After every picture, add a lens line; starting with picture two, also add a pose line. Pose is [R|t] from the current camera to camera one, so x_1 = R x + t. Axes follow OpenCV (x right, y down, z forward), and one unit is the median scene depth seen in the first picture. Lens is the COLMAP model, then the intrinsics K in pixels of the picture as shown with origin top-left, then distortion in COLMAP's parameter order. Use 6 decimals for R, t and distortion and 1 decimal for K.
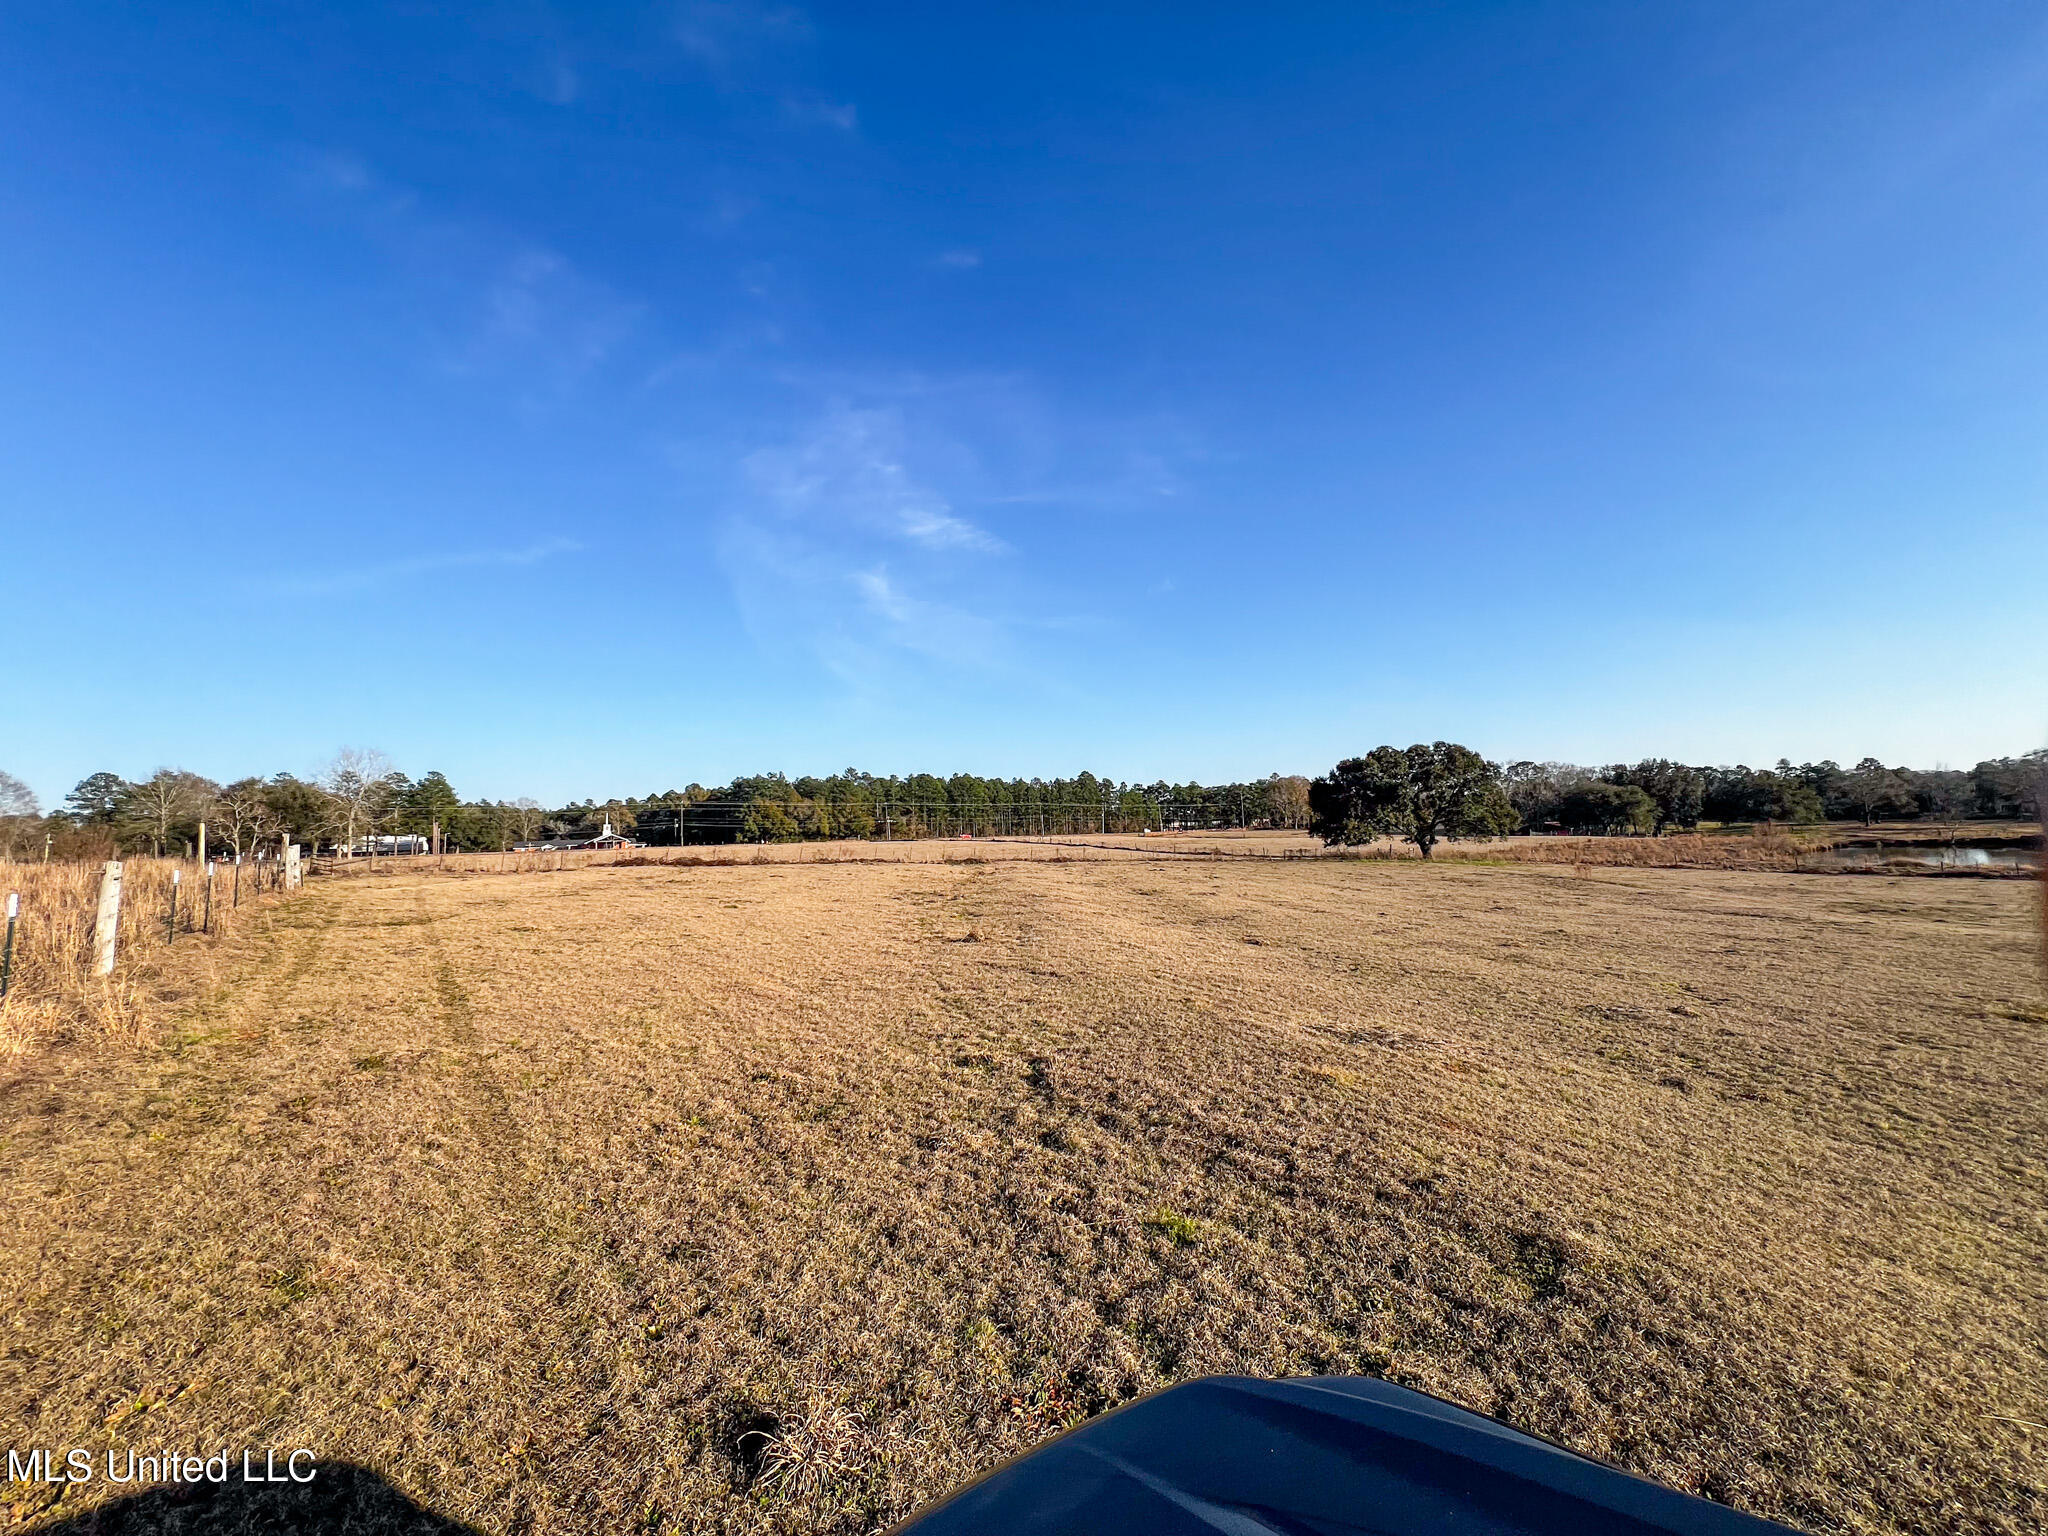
lens RADIAL K [[820.7, 0, 1032.7], [0, 820.7, 759.0], [0, 0, 1]] dist [-0.000601, 0.000262]
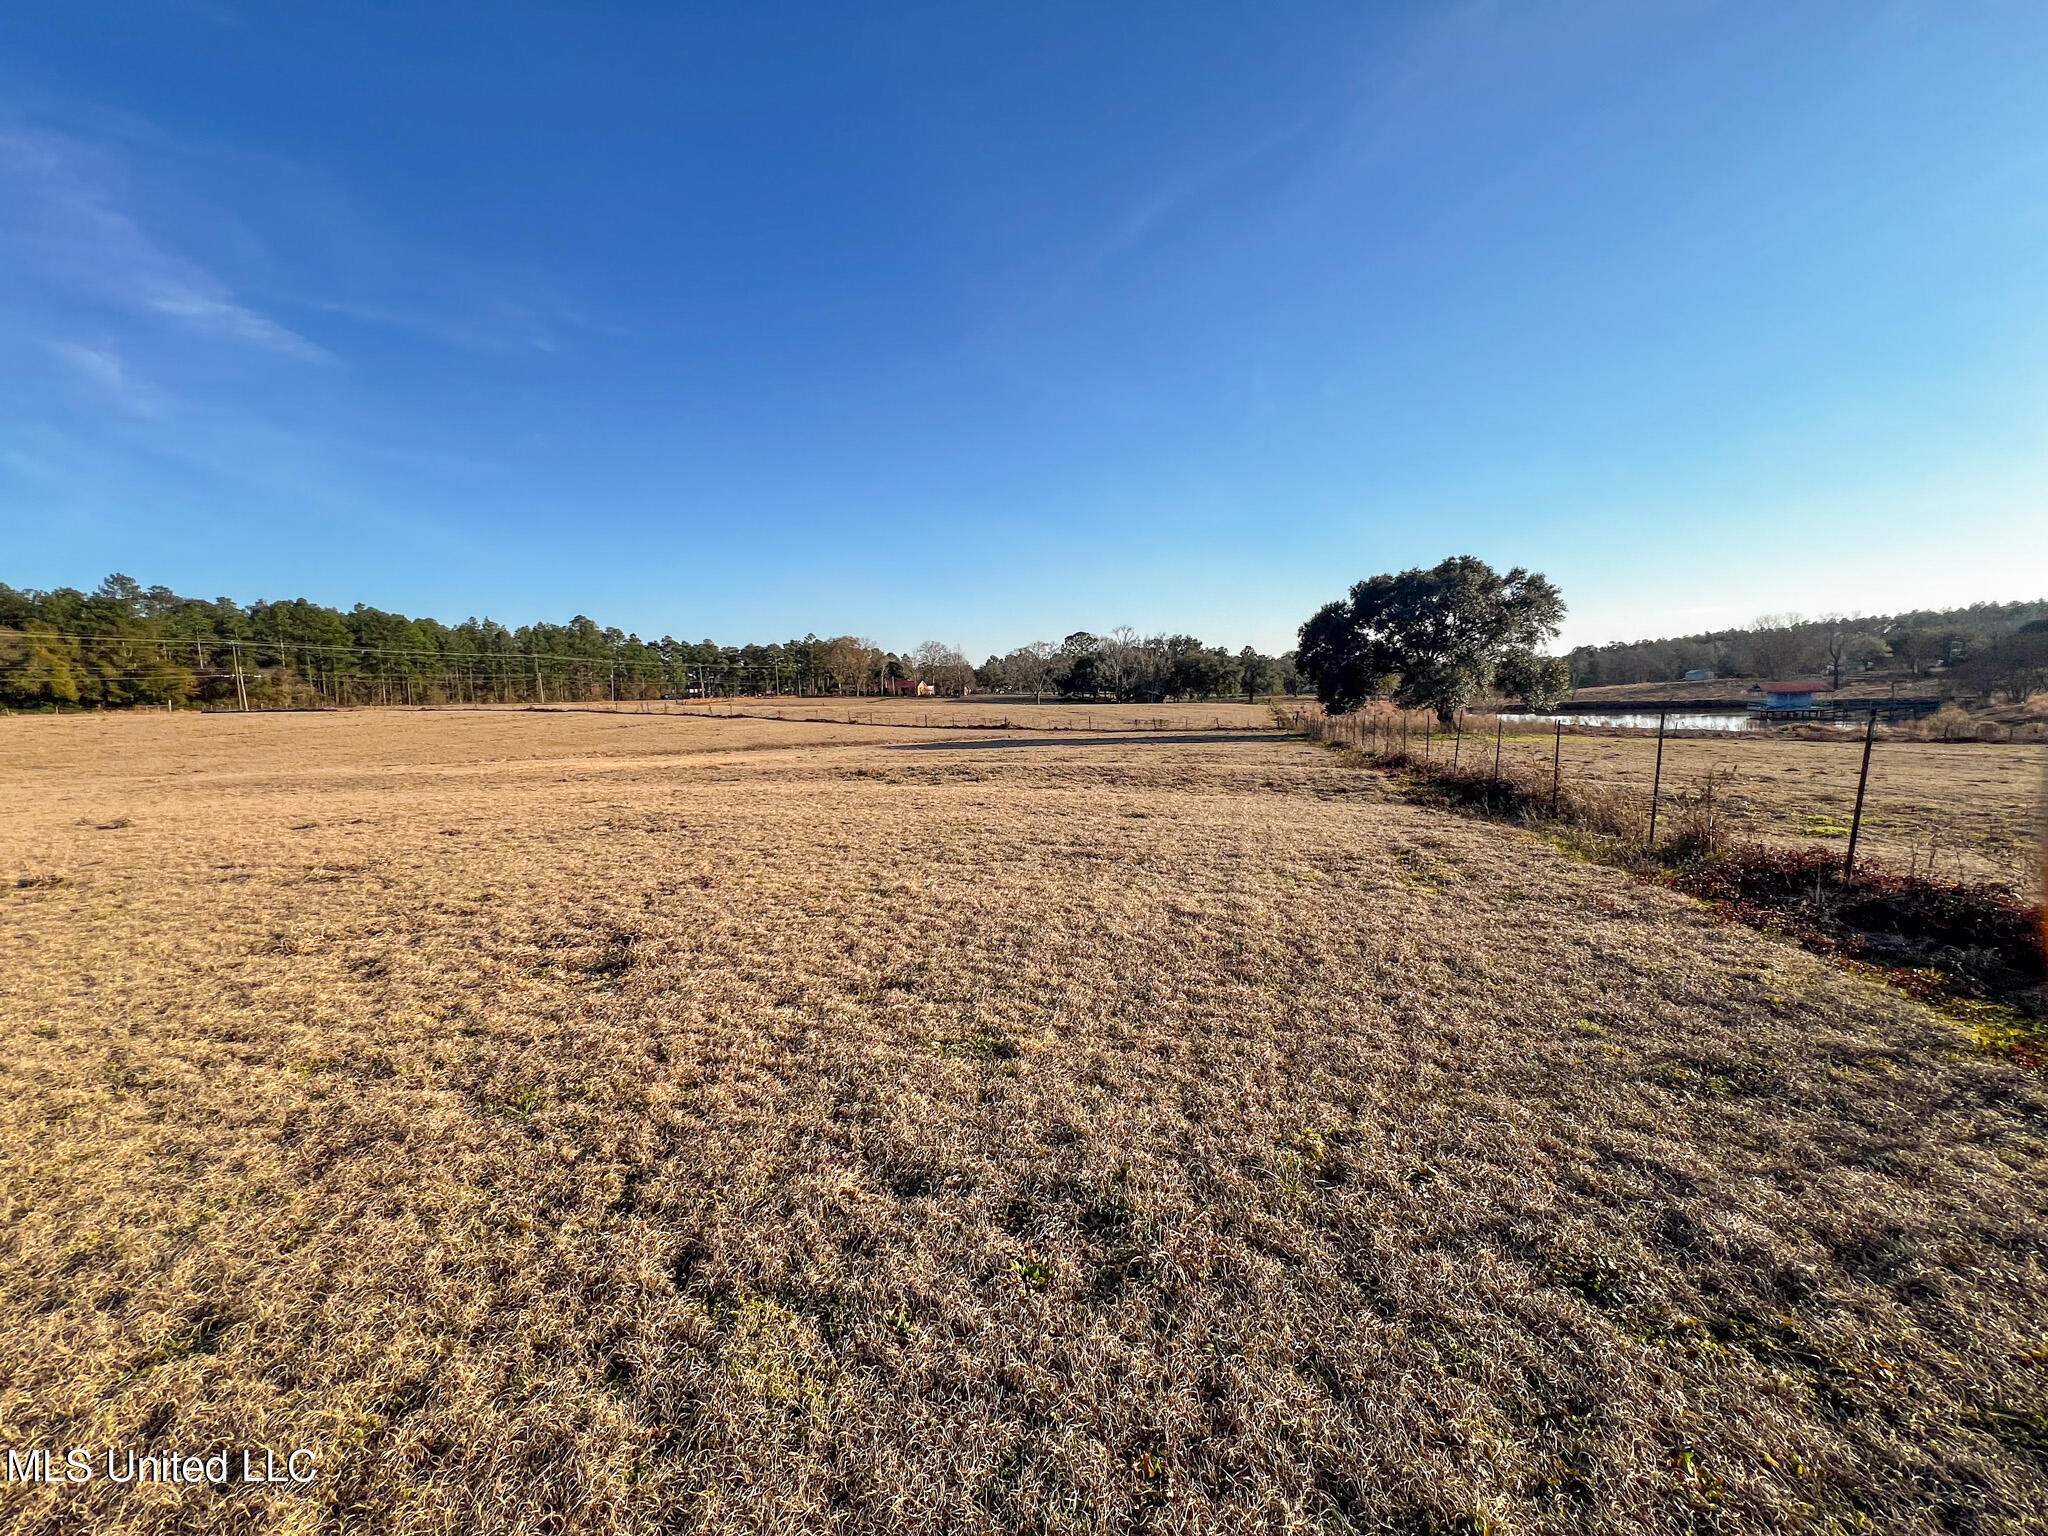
lens RADIAL K [[820.7, 0, 1018.8], [0, 820.7, 761.6], [0, 0, 1]] dist [-0.000601, 0.000262]
pose [[0.805025, -0.038960, 0.591960, -0.514735], [-0.055555, 0.988505, 0.140610, 0.167783], [-0.590633, -0.146081, 0.793607, 1.558720]]
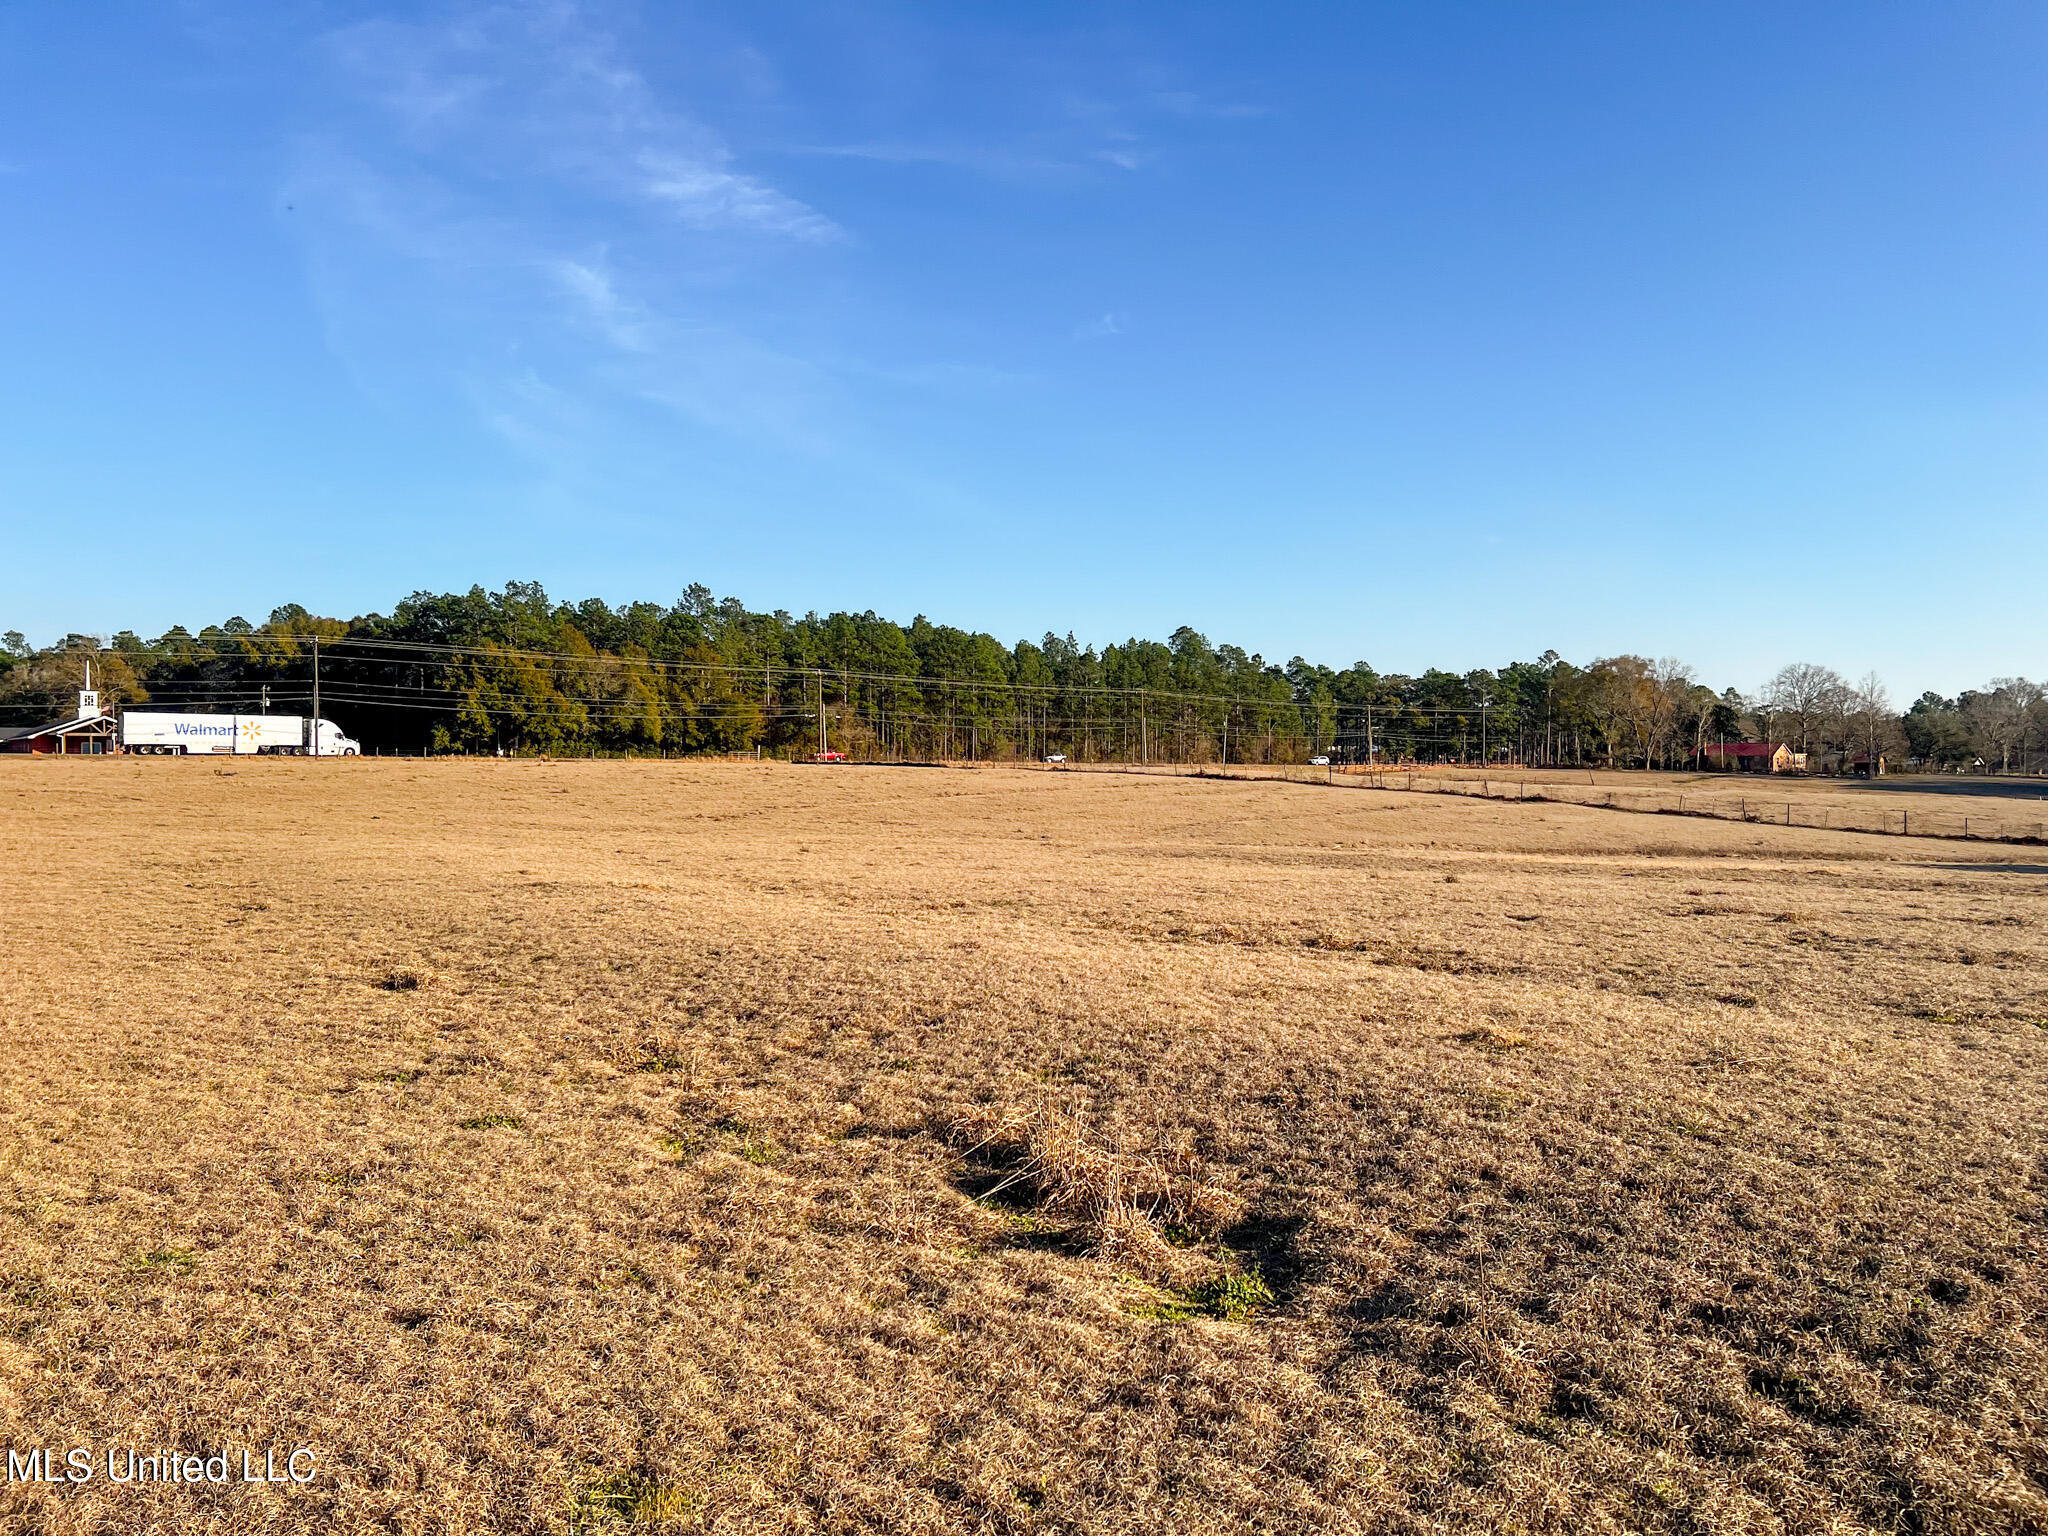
lens RADIAL K [[1543.1, 0, 1030.1], [0, 1543.1, 782.0], [0, 0, 1]] dist [0.068649, -0.071622]
pose [[0.994485, 0.038944, 0.097380, -0.892015], [-0.048934, 0.993538, 0.102405, 0.154377], [-0.092762, -0.106606, 0.989965, 1.355603]]
